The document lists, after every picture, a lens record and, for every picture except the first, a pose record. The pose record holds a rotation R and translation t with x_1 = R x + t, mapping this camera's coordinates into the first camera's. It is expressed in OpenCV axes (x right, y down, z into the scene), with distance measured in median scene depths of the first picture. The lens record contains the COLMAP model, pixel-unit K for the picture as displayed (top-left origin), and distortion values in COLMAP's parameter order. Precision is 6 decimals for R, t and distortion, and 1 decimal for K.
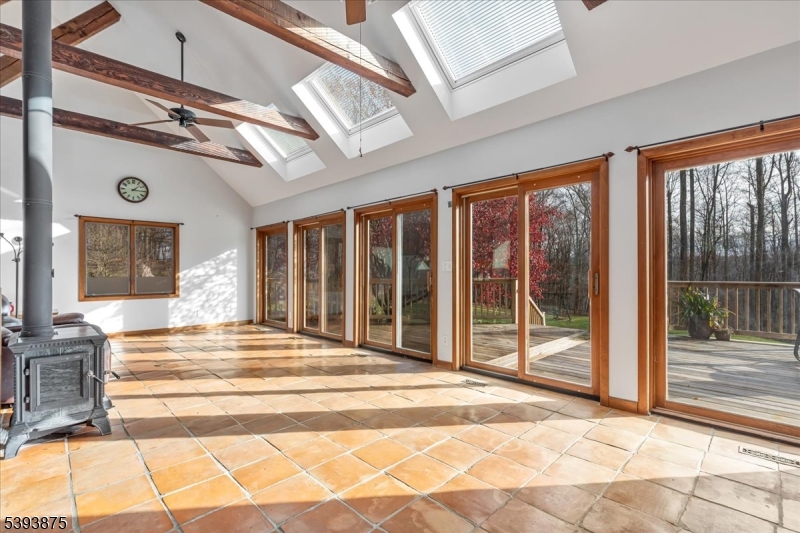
lens RADIAL K [[366.0, 0, 403.5], [0, 366.0, 271.5], [0, 0, 1]] dist [0.003305, -0.001808]
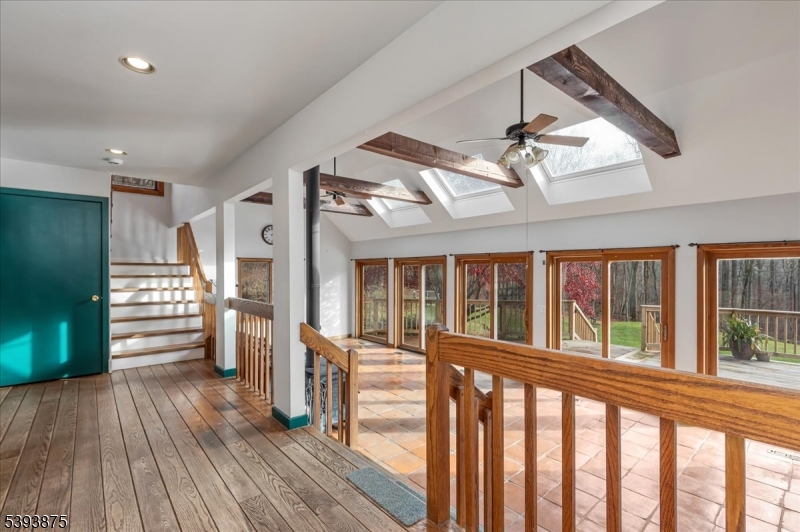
lens RADIAL K [[366.0, 0, 400.0], [0, 366.0, 269.4], [0, 0, 1]] dist [0.003305, -0.001808]
pose [[0.997388, 0.001559, -0.072219, -0.253829], [-0.001285, 0.999992, 0.003830, -0.137377], [0.072224, -0.003728, 0.997381, -0.315314]]
